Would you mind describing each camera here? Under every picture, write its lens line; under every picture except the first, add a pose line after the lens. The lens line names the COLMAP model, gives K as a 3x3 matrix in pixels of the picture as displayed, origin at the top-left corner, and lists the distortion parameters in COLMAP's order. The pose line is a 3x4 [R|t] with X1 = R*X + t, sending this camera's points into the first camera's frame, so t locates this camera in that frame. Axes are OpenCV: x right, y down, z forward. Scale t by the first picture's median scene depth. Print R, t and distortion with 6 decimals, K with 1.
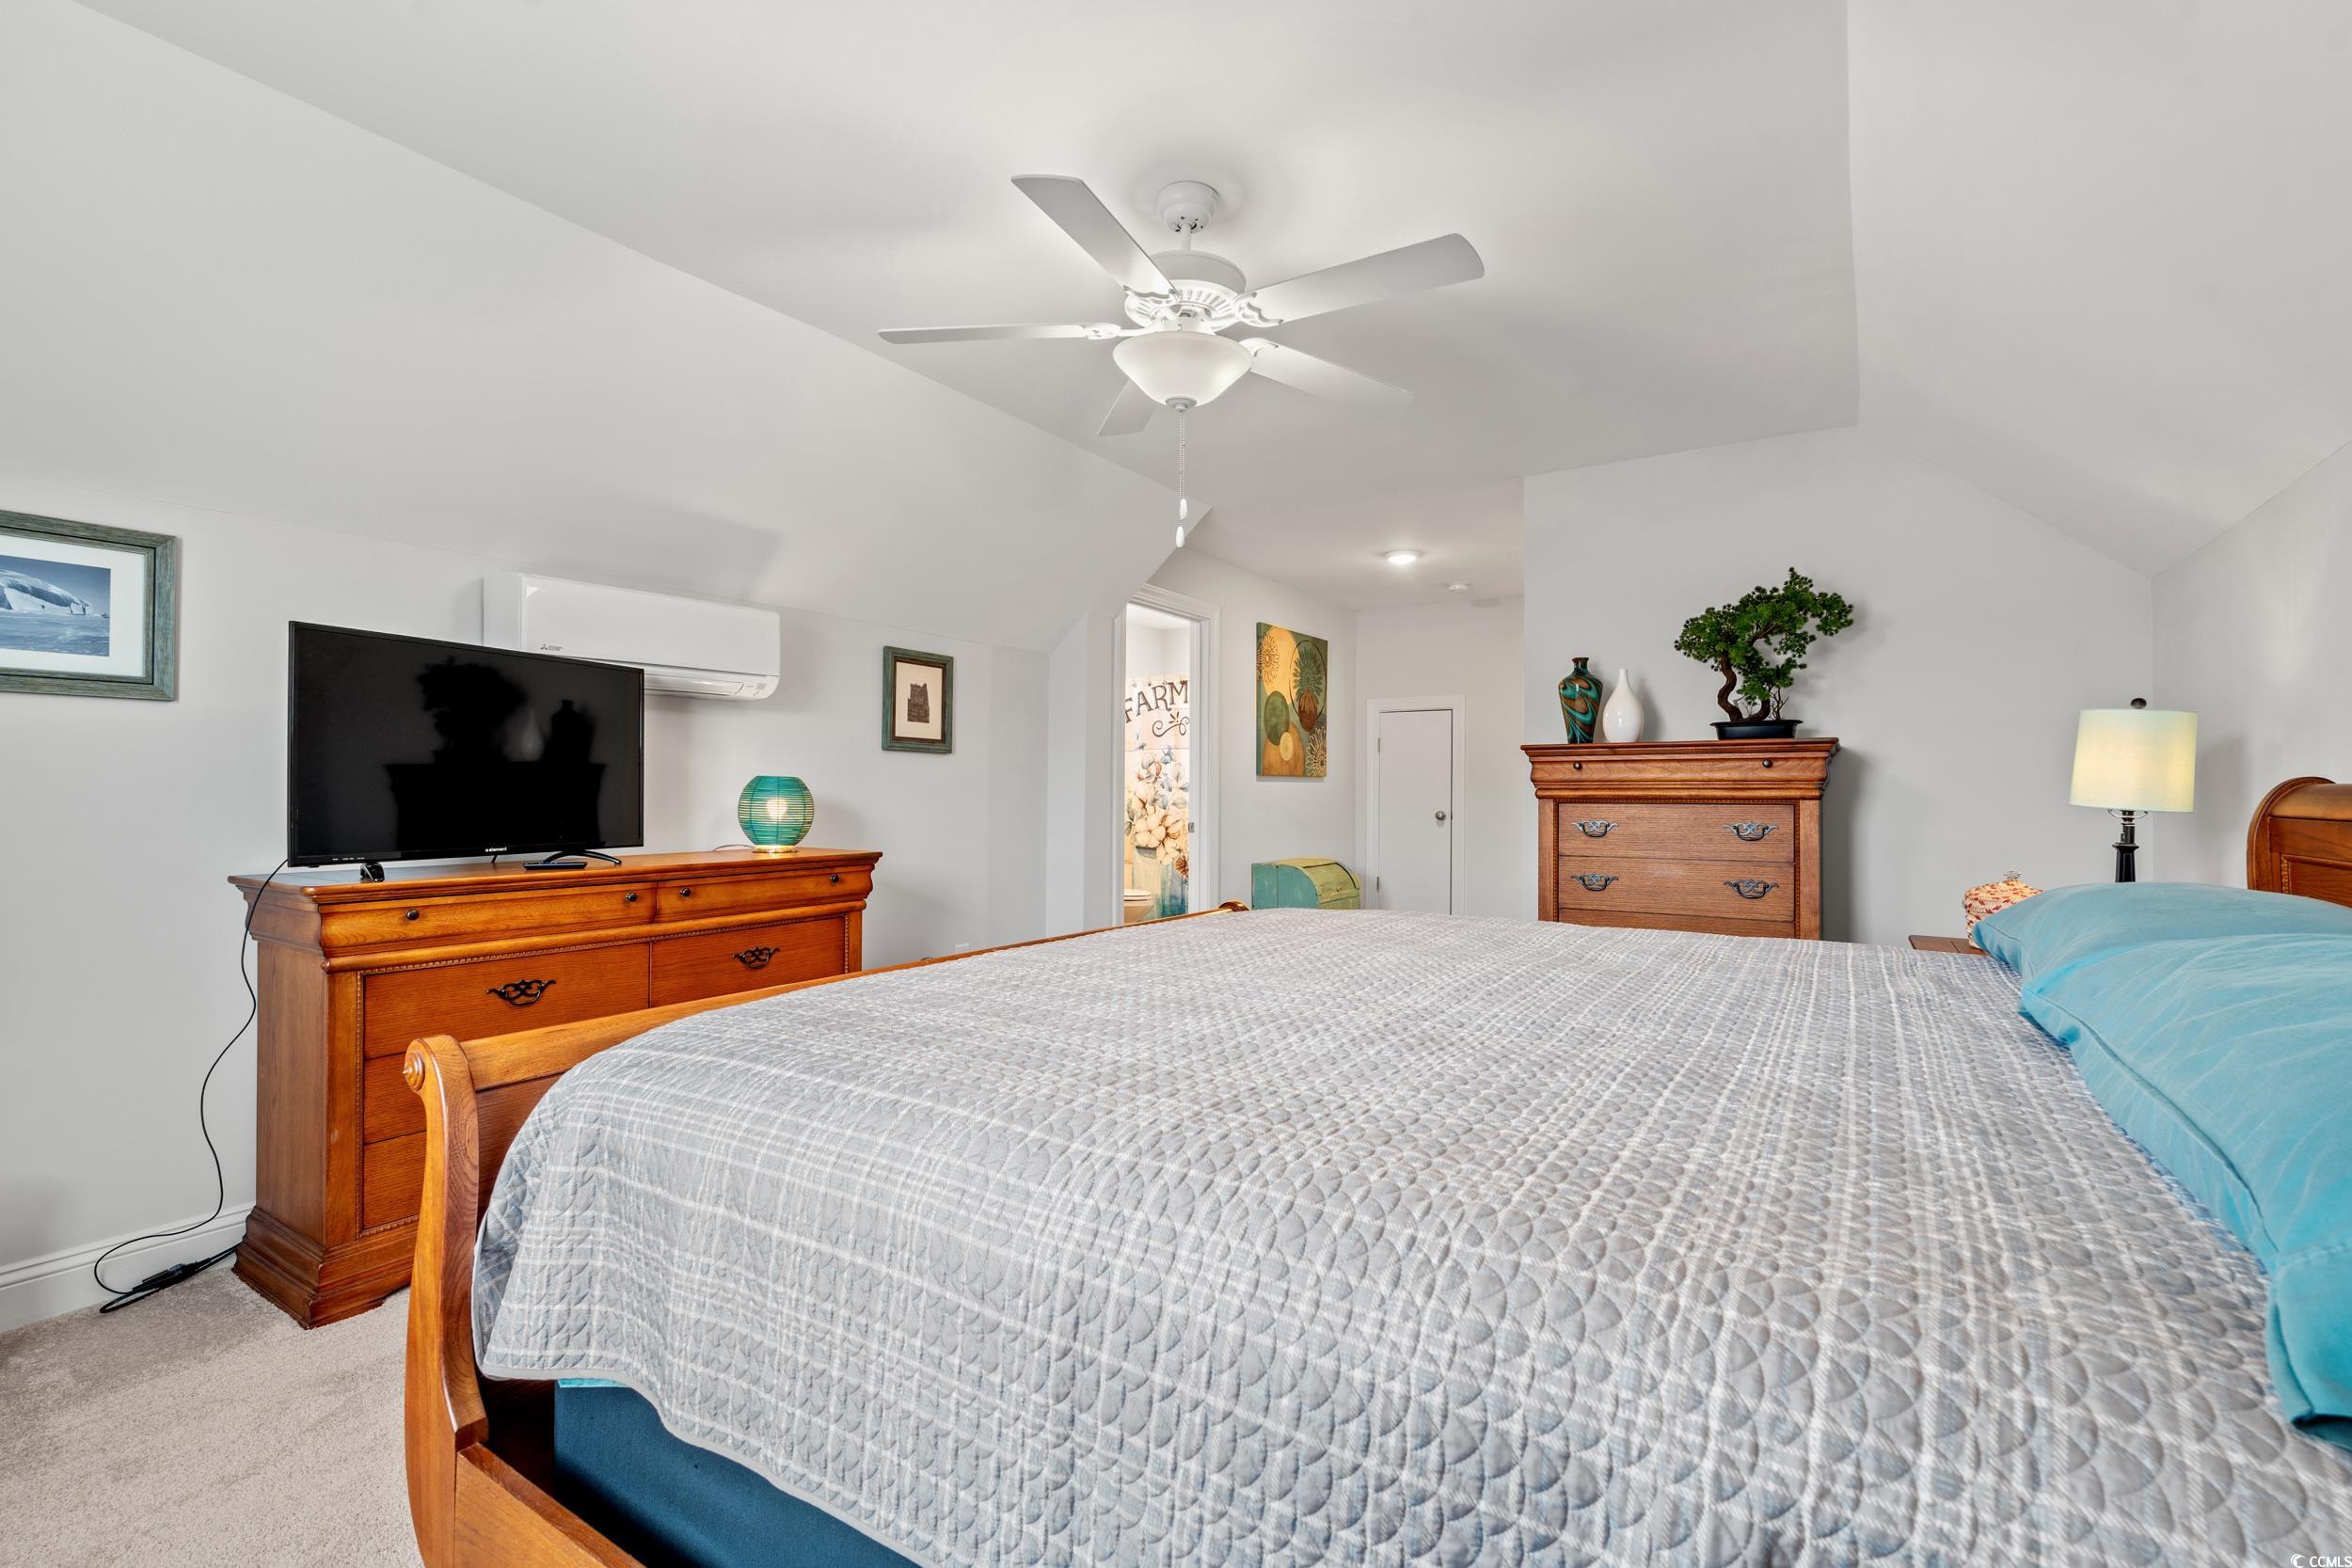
lens RADIAL K [[1027.6, 0, 1174.1], [0, 1027.6, 784.1], [0, 0, 1]] dist [-0.002758, -0.000012]
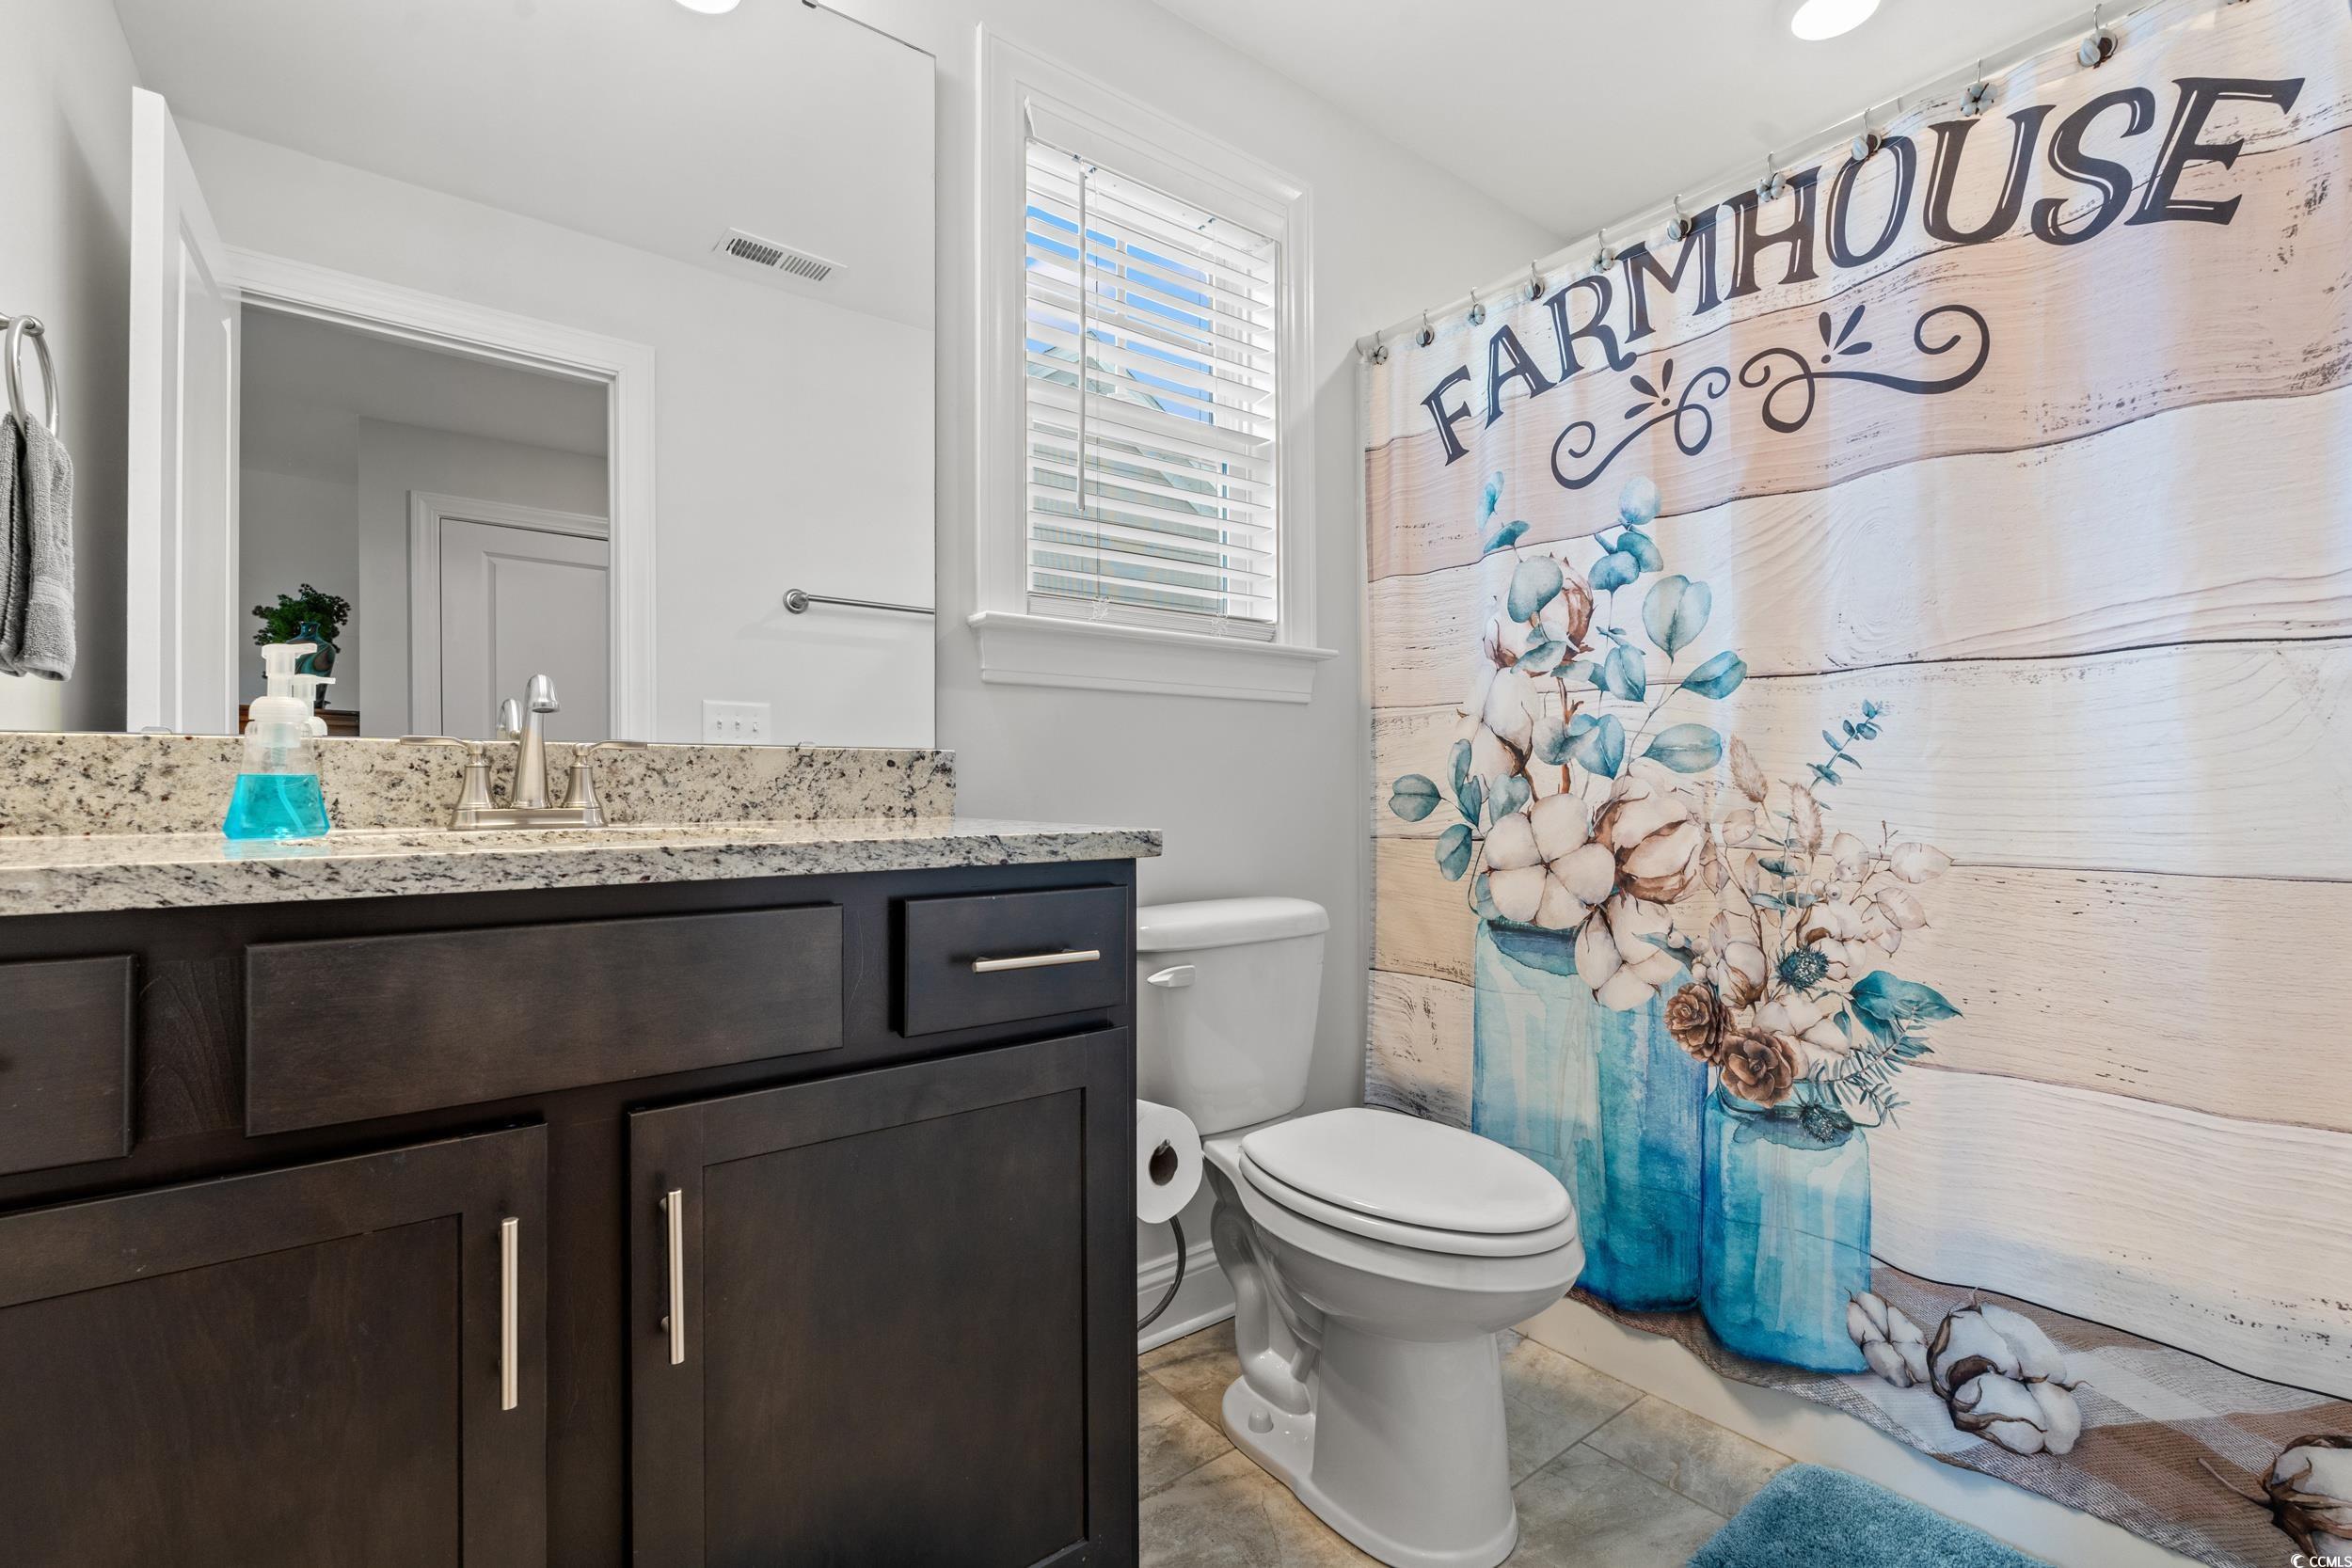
lens RADIAL K [[1027.6, 0, 1179.0], [0, 1027.6, 781.5], [0, 0, 1]] dist [-0.002758, -0.000012]
pose [[0.943531, -0.010659, -0.331111, -0.024969], [0.011911, 0.999928, 0.001750, 0.024121], [0.331069, -0.005595, 0.943590, 0.736720]]
